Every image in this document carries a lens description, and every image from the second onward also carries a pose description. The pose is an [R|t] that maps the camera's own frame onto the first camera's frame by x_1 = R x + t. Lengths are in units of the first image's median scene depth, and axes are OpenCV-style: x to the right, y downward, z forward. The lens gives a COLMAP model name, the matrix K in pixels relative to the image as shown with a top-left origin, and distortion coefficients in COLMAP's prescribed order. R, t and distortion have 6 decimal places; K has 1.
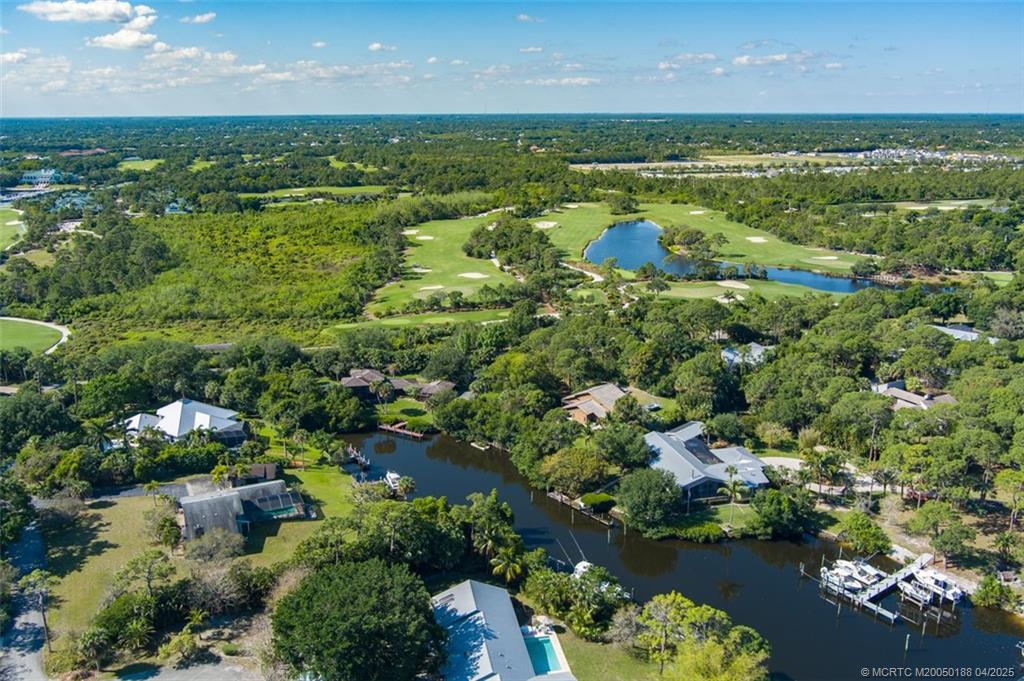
lens RADIAL K [[831.6, 0, 506.9], [0, 831.6, 342.0], [0, 0, 1]] dist [-0.017744, 0.015618]
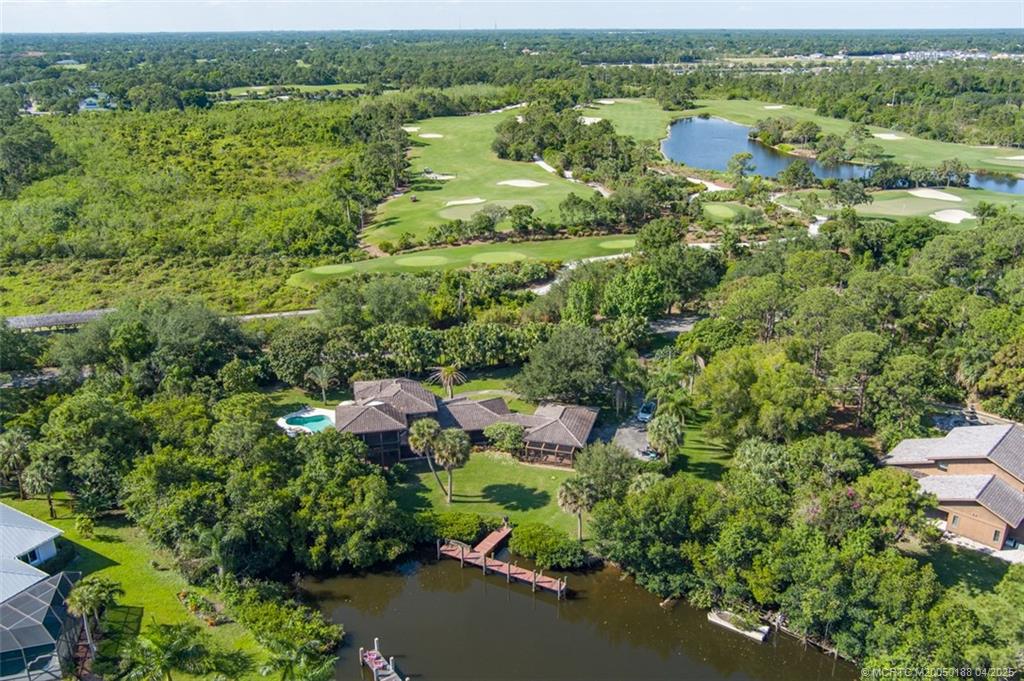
lens RADIAL K [[831.6, 0, 506.9], [0, 831.6, 342.0], [0, 0, 1]] dist [-0.017744, 0.015618]
pose [[0.999496, -0.011081, 0.029736, -0.084402], [0.008332, 0.995812, 0.091045, -0.018377], [-0.030620, -0.090751, 0.995403, 0.394924]]
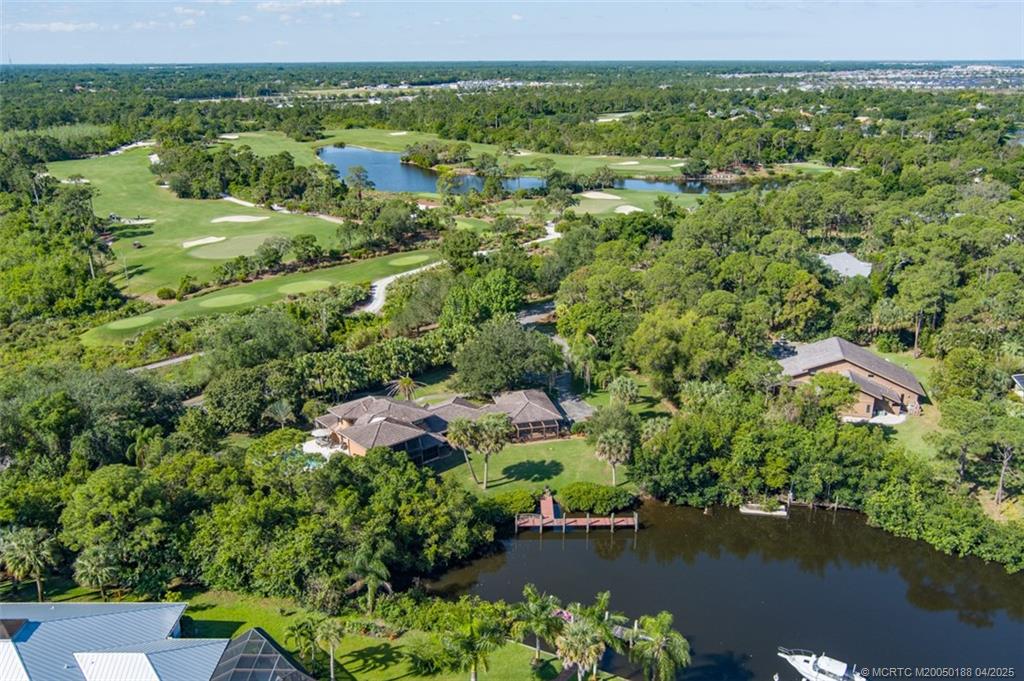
lens RADIAL K [[831.6, 0, 506.9], [0, 831.6, 342.0], [0, 0, 1]] dist [-0.017744, 0.015618]
pose [[0.856248, -0.168119, 0.488442, -0.221505], [0.141055, 0.985717, 0.092006, -0.019644], [-0.496933, -0.009882, 0.867732, 0.399804]]
